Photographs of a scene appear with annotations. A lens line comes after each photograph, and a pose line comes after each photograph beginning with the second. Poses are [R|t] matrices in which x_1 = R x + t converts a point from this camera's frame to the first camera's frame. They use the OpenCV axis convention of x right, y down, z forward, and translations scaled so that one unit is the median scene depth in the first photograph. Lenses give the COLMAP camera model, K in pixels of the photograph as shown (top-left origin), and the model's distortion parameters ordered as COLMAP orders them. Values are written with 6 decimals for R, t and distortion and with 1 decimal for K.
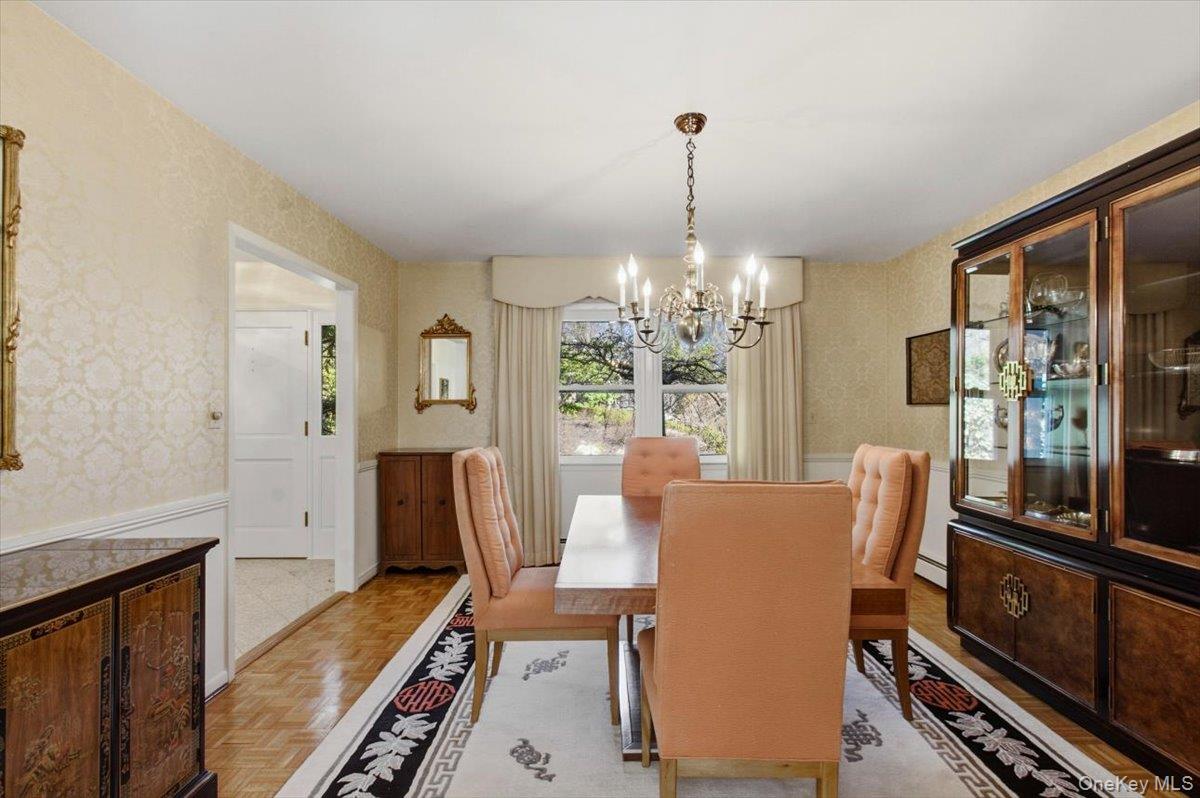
lens RADIAL K [[575.0, 0, 604.4], [0, 575.0, 408.0], [0, 0, 1]] dist [-0.002314, 0.002781]
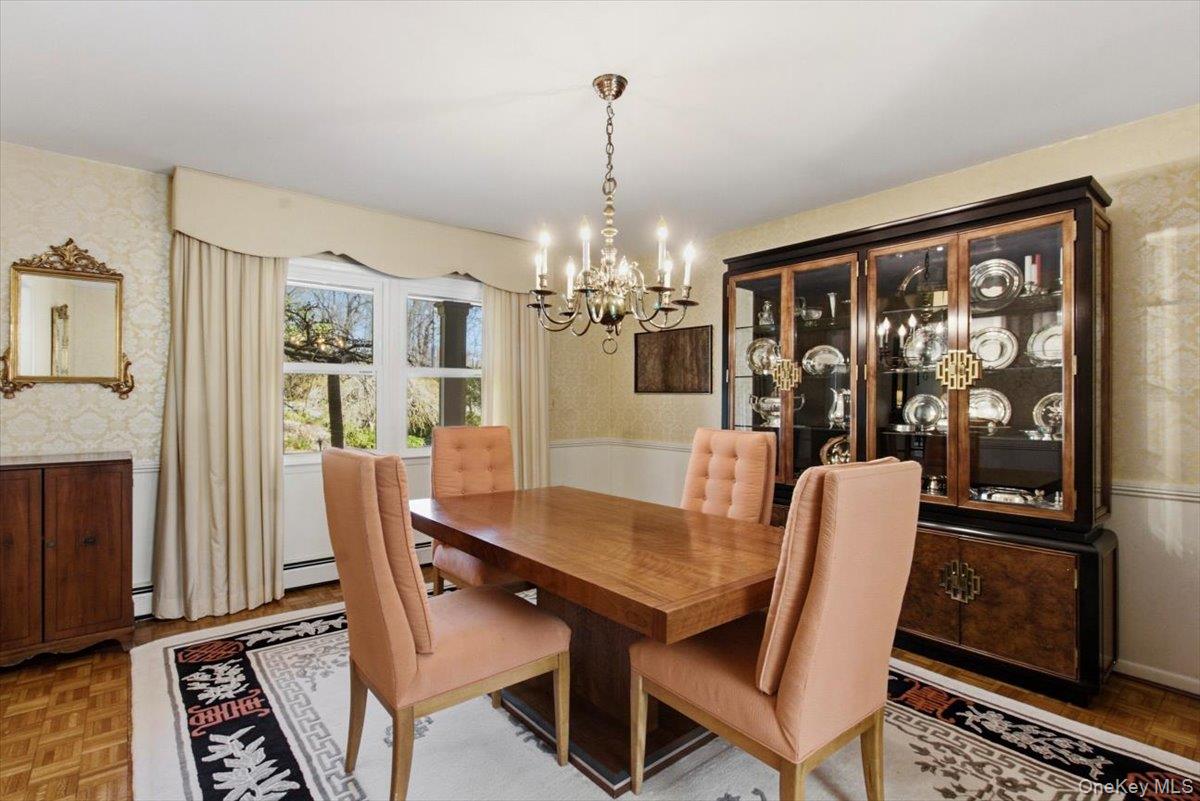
lens RADIAL K [[575.0, 0, 603.1], [0, 575.0, 397.5], [0, 0, 1]] dist [-0.002314, 0.002781]
pose [[0.766930, 0.005845, 0.641704, -0.313286], [-0.007844, 0.999969, 0.000266, 0.004638], [-0.641683, -0.005238, 0.766952, 0.203617]]
